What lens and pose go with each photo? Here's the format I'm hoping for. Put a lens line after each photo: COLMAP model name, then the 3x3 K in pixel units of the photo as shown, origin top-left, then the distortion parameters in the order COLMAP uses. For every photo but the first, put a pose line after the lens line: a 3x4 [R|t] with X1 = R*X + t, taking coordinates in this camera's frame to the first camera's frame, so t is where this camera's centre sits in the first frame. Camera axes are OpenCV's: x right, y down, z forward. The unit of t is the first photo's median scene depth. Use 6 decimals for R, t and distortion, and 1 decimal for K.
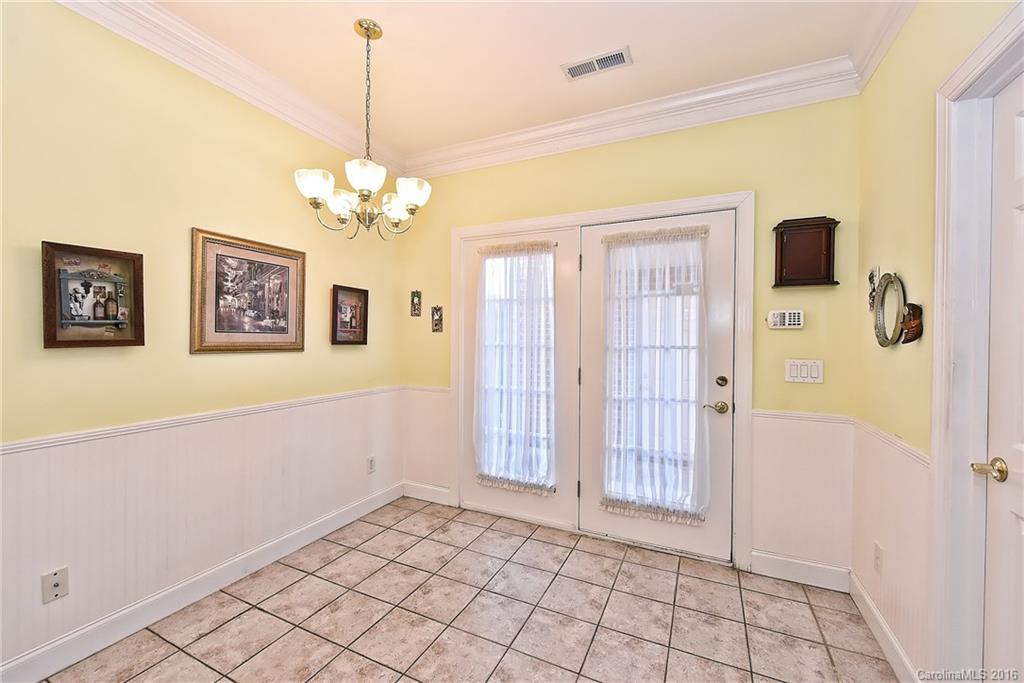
lens RADIAL K [[406.4, 0, 512.2], [0, 406.4, 343.3], [0, 0, 1]] dist [0.001604, -0.000661]
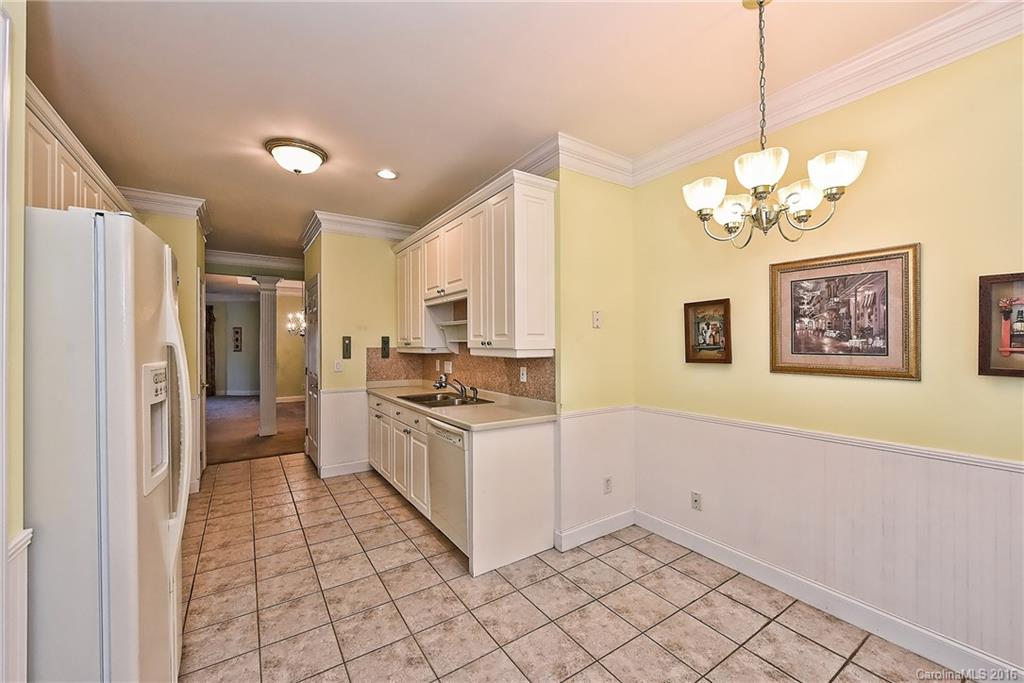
lens RADIAL K [[406.4, 0, 513.8], [0, 406.4, 341.3], [0, 0, 1]] dist [0.001604, -0.000661]
pose [[-0.510103, -0.006908, -0.860085, 0.539841], [-0.008602, 0.999959, -0.002930, -0.048268], [0.860070, 0.005904, -0.510142, 0.867332]]
